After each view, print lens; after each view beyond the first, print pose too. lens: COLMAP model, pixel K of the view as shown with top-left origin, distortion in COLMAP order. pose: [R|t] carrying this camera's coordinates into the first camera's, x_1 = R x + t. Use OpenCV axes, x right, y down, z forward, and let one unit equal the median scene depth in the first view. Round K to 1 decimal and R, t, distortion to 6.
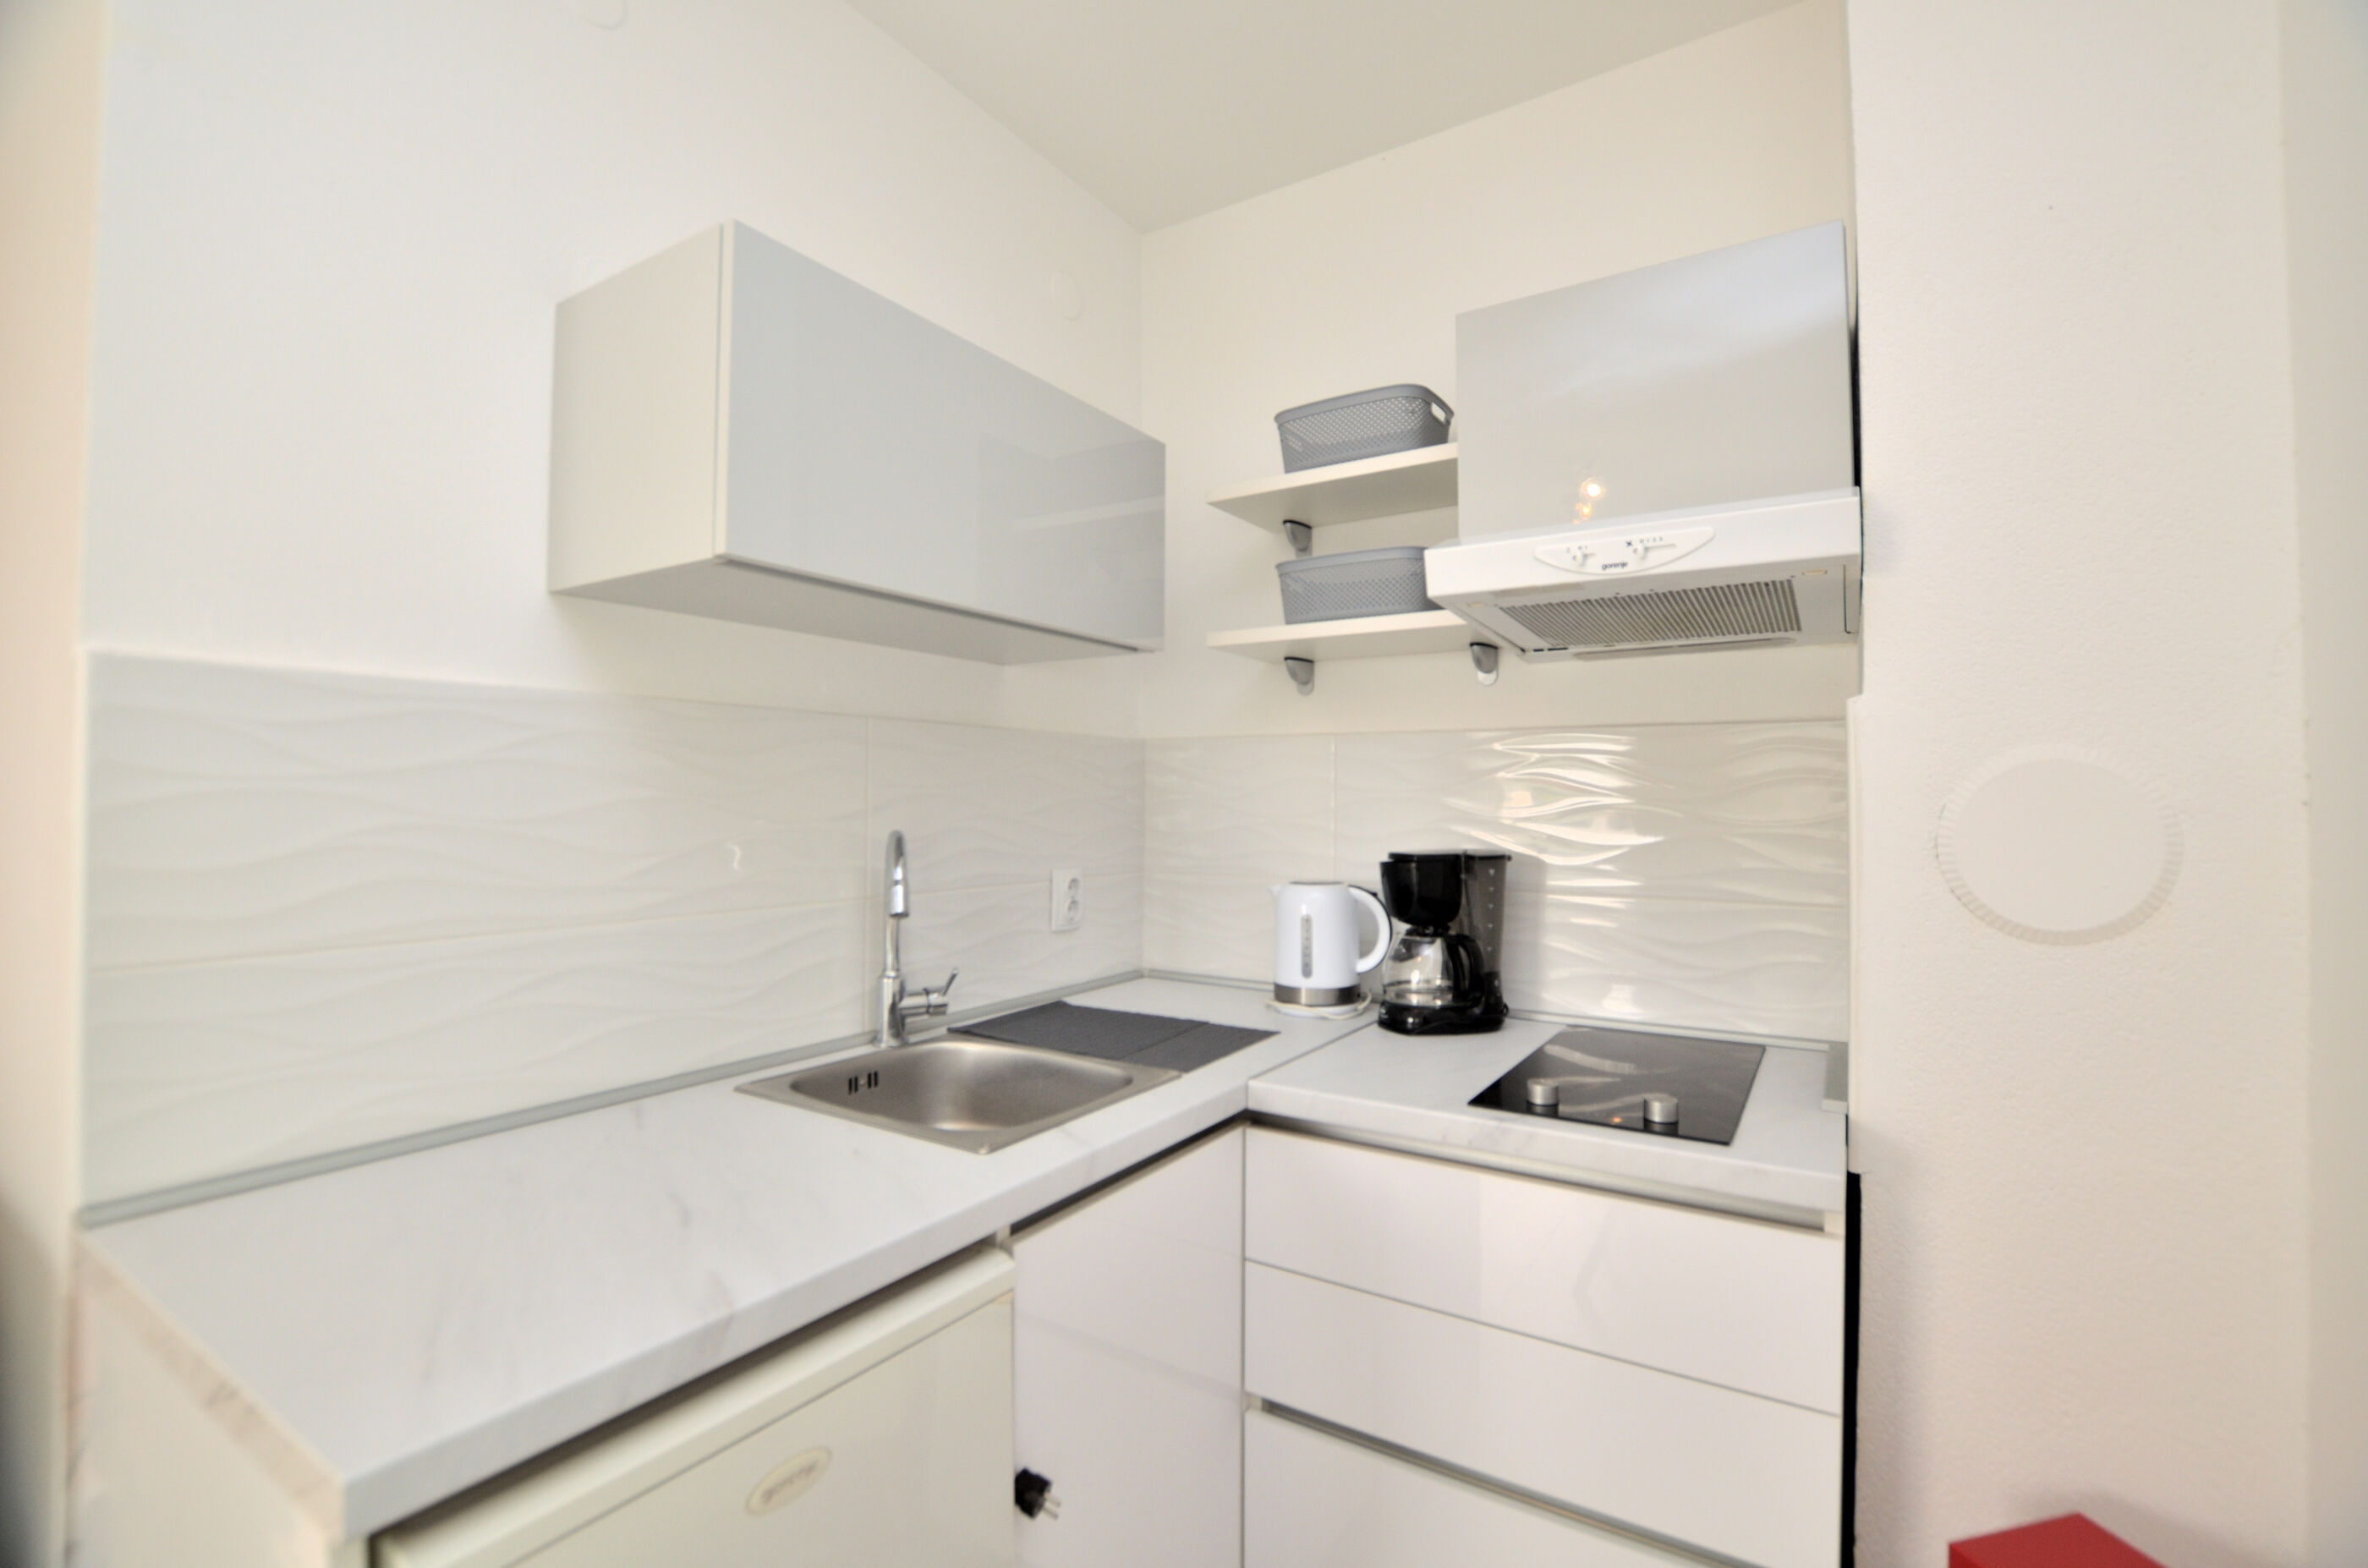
lens RADIAL K [[1041.7, 0, 1197.5], [0, 1041.7, 800.1], [0, 0, 1]] dist [-0.035235, 0.005590]
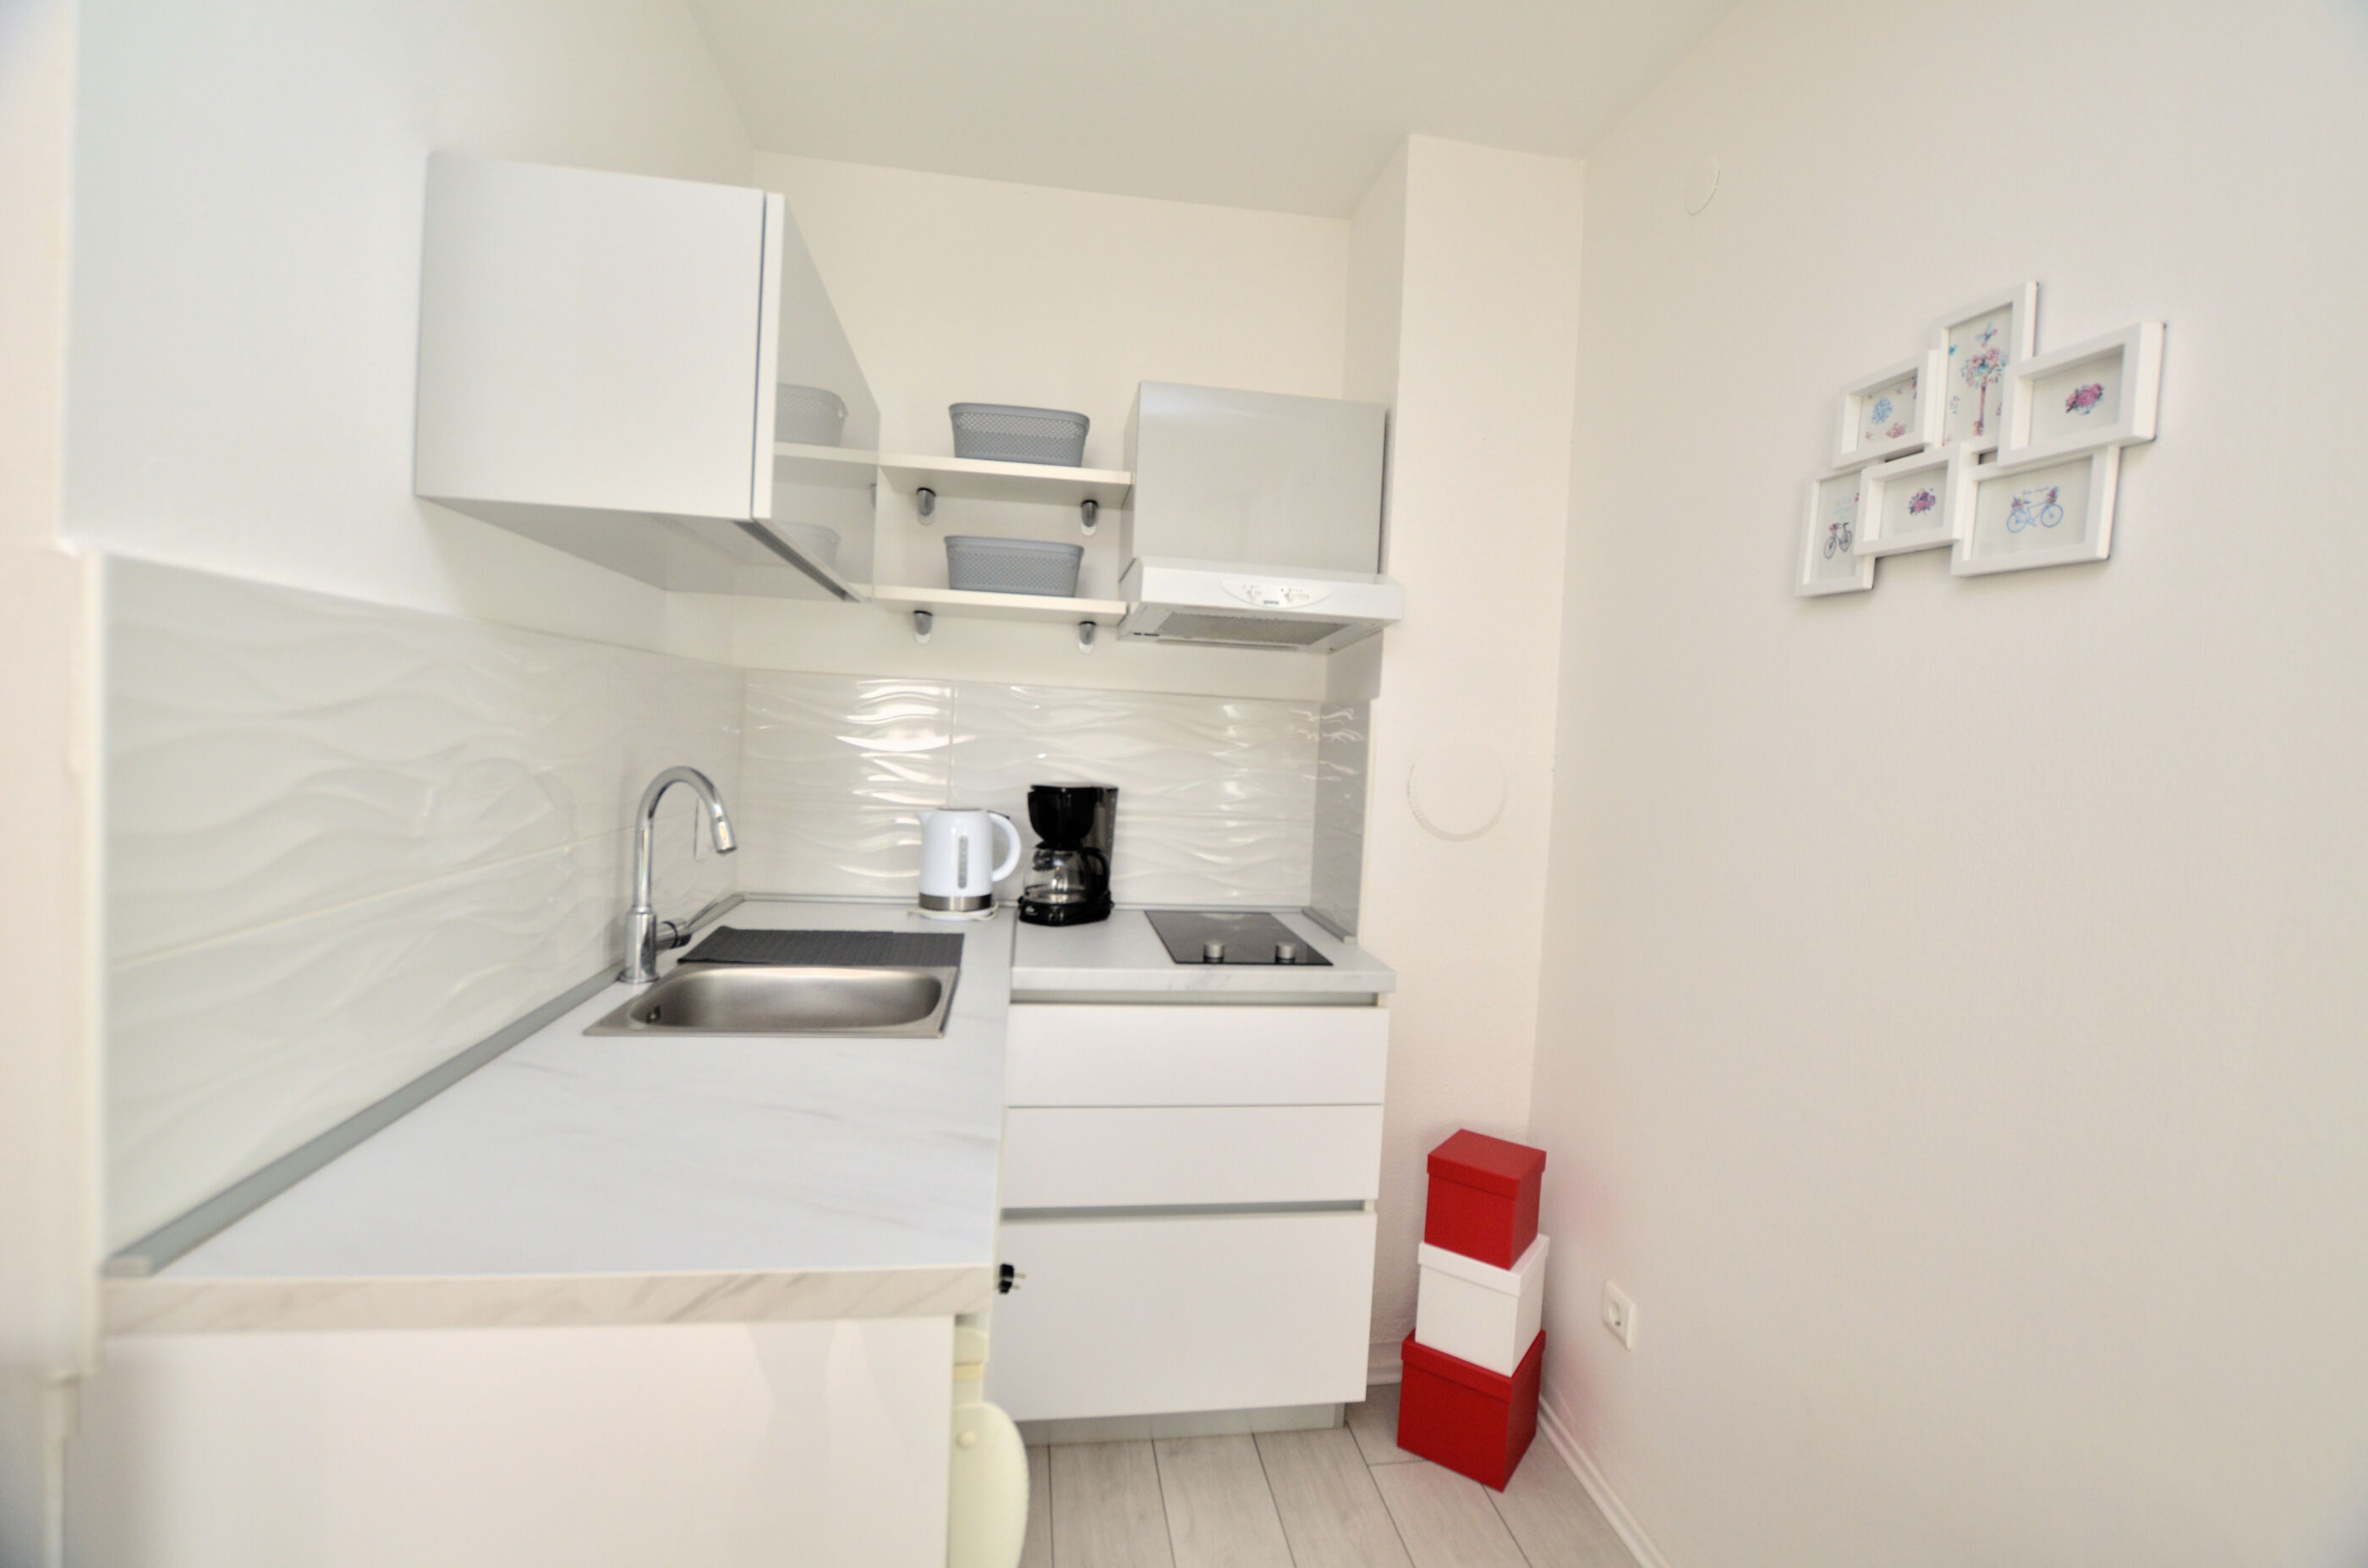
lens RADIAL K [[1041.7, 0, 1208.5], [0, 1041.7, 770.9], [0, 0, 1]] dist [-0.035235, 0.005590]
pose [[0.744166, 0.009385, 0.667929, -0.509268], [-0.047889, 0.998078, 0.039332, -0.026239], [-0.666276, -0.061256, 0.743185, -0.074798]]
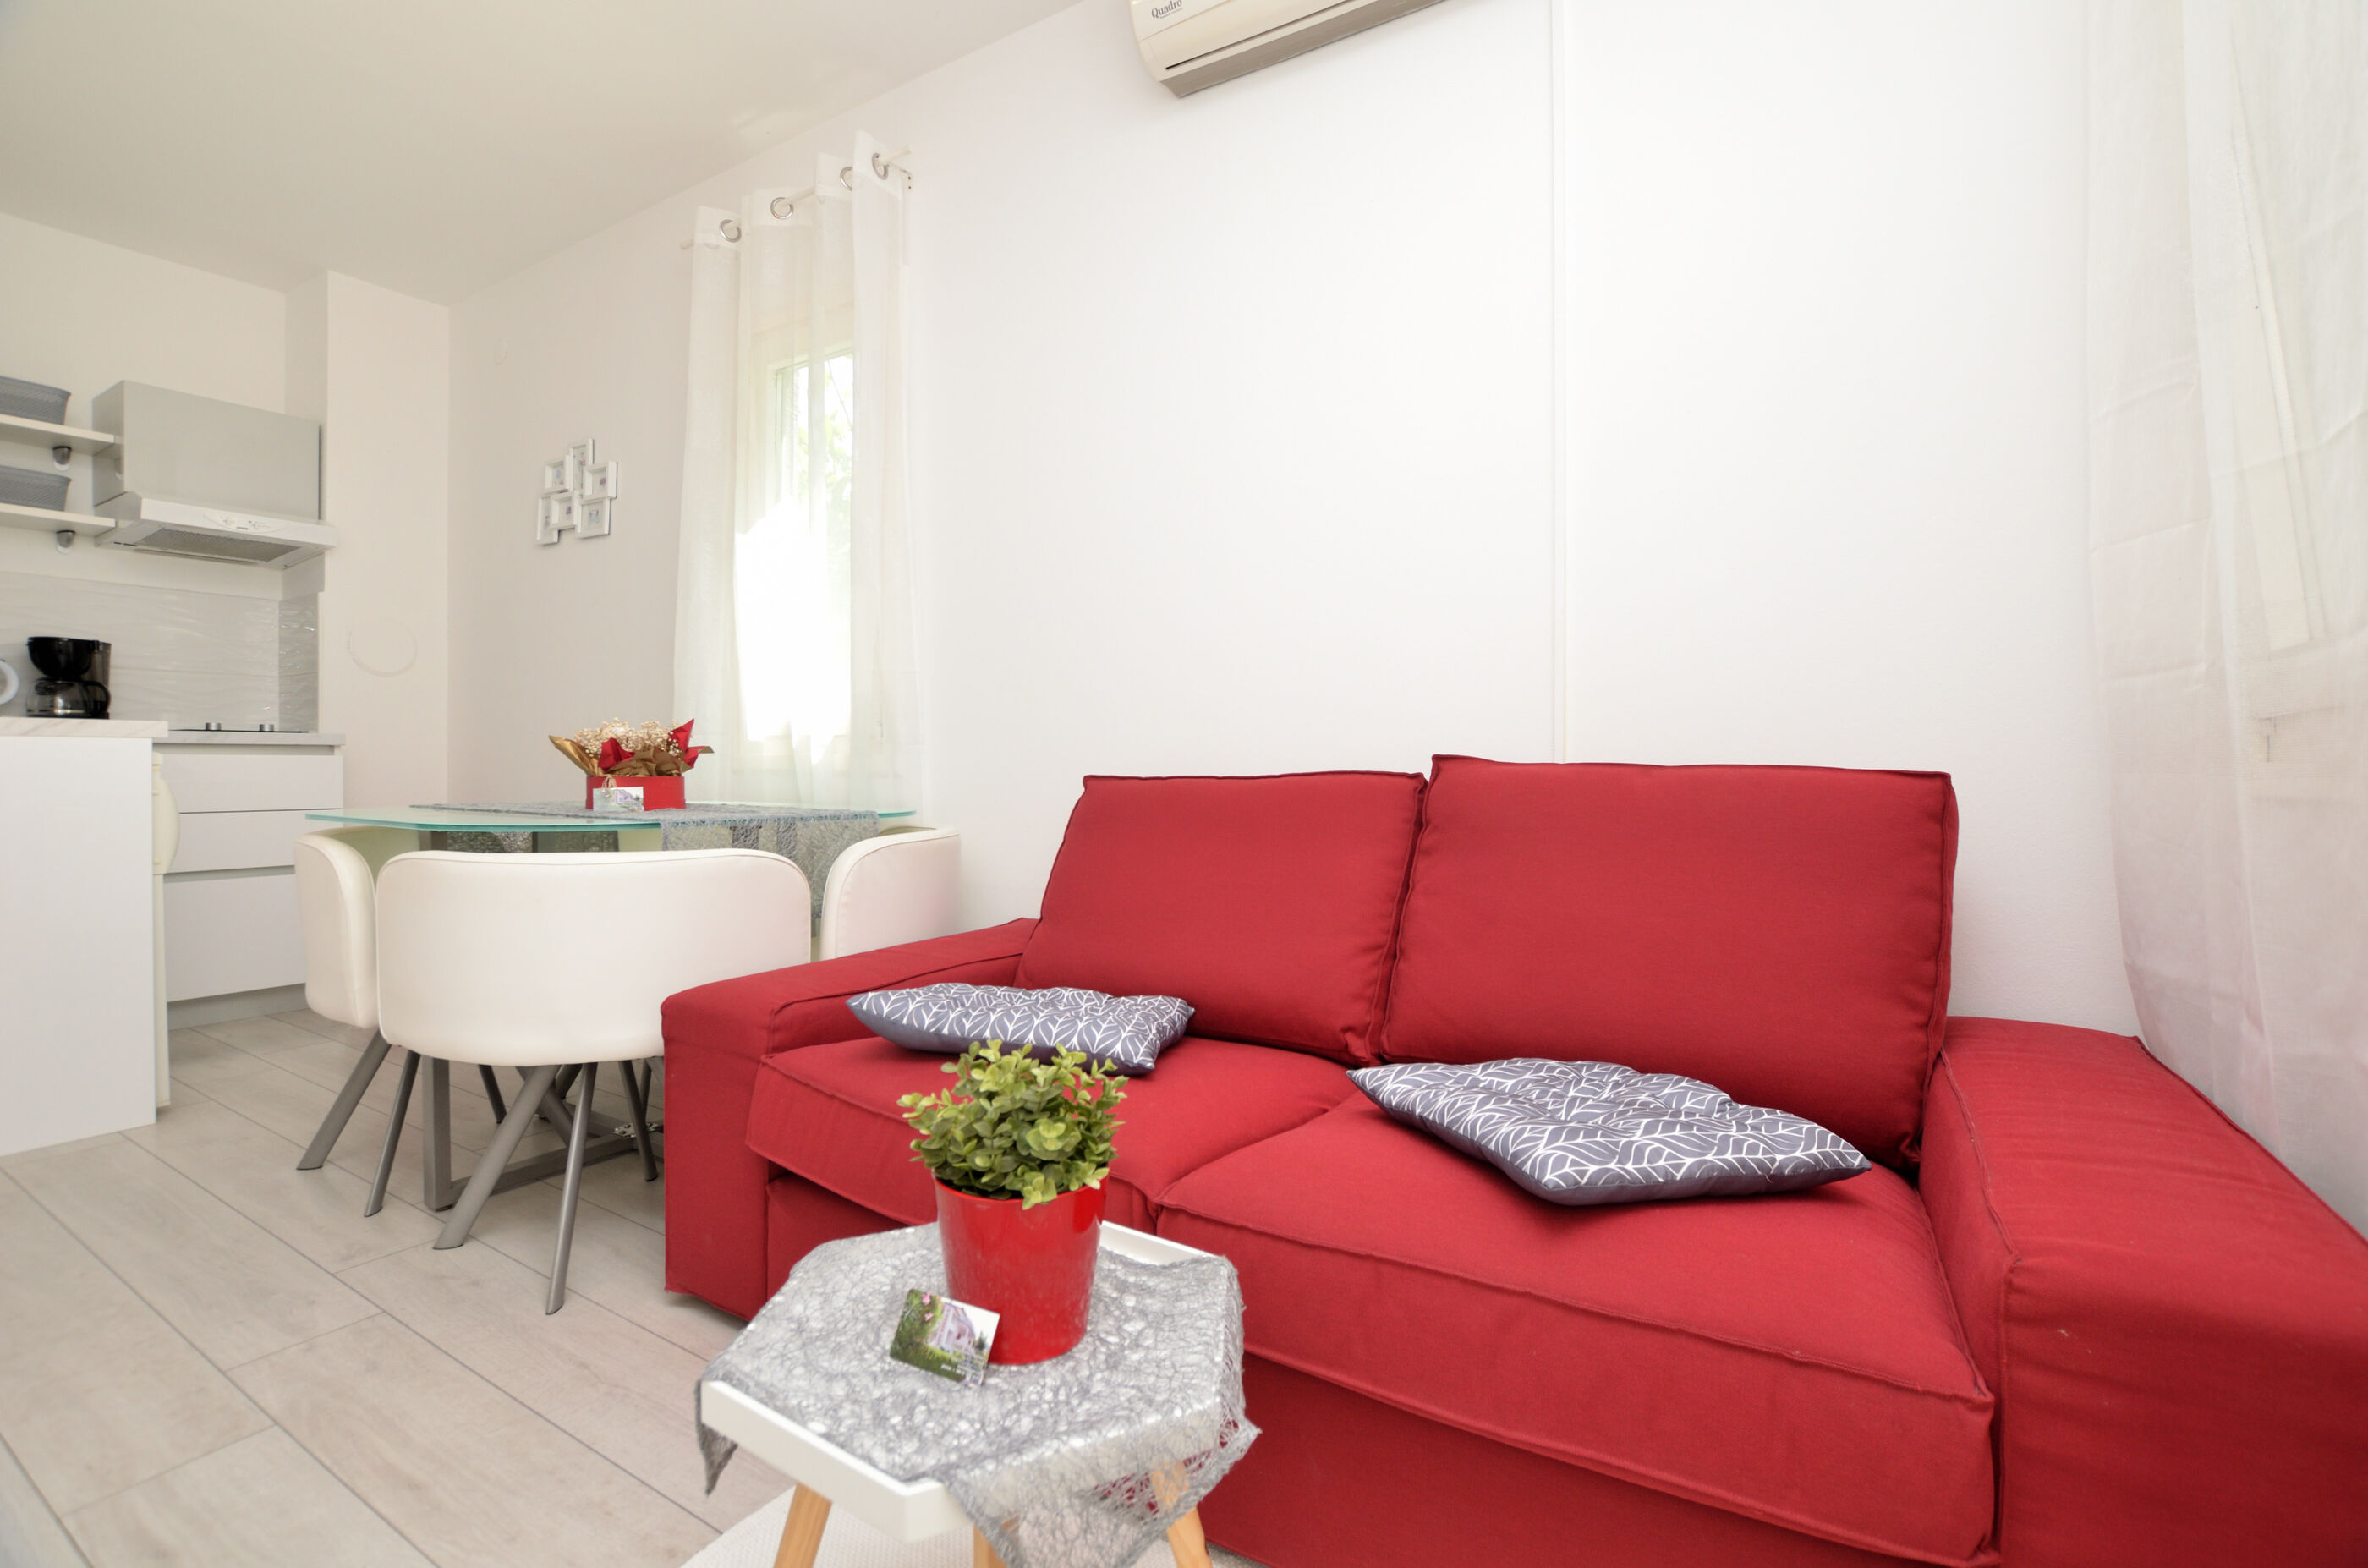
lens RADIAL K [[1041.7, 0, 1208.5], [0, 1041.7, 782.6], [0, 0, 1]] dist [-0.035235, 0.005590]
pose [[-0.019683, -0.017463, 0.999654, -1.673222], [-0.003602, 0.999842, 0.017395, 0.277294], [-0.999800, -0.003258, -0.019743, -1.070298]]
